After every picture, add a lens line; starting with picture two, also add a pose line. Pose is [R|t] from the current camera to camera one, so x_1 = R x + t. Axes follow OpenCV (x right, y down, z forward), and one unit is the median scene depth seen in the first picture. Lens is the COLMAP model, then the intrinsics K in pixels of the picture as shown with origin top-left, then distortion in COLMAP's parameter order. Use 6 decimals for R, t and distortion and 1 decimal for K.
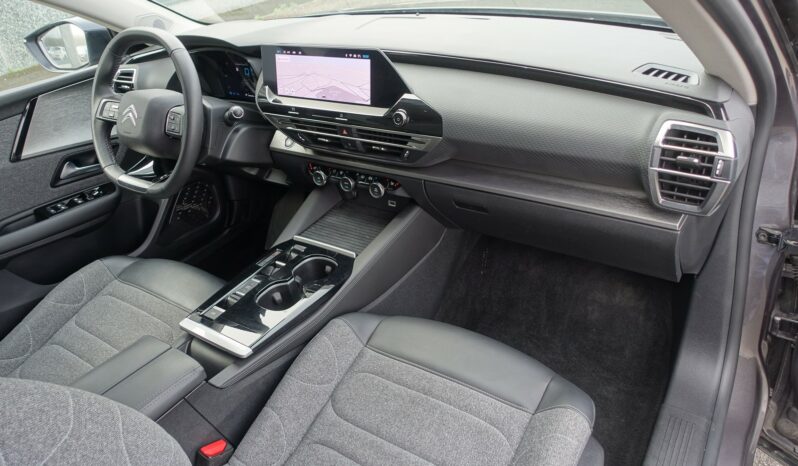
lens RADIAL K [[548.3, 0, 399.0], [0, 548.3, 233.0], [0, 0, 1]] dist [-0.003414, 0.000095]
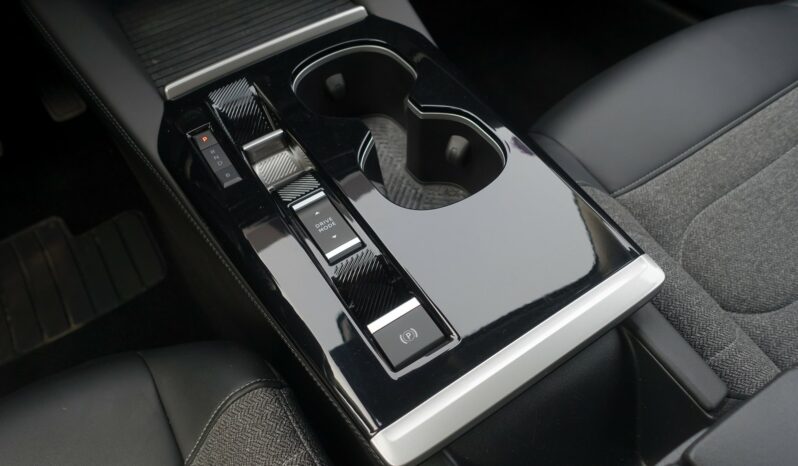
lens RADIAL K [[548.3, 0, 399.0], [0, 548.3, 233.0], [0, 0, 1]] dist [-0.003414, 0.000095]
pose [[0.399472, -0.682886, 0.611628, -0.456350], [0.500129, 0.721482, 0.478890, -0.022681], [-0.768305, 0.114589, 0.629743, 0.795519]]
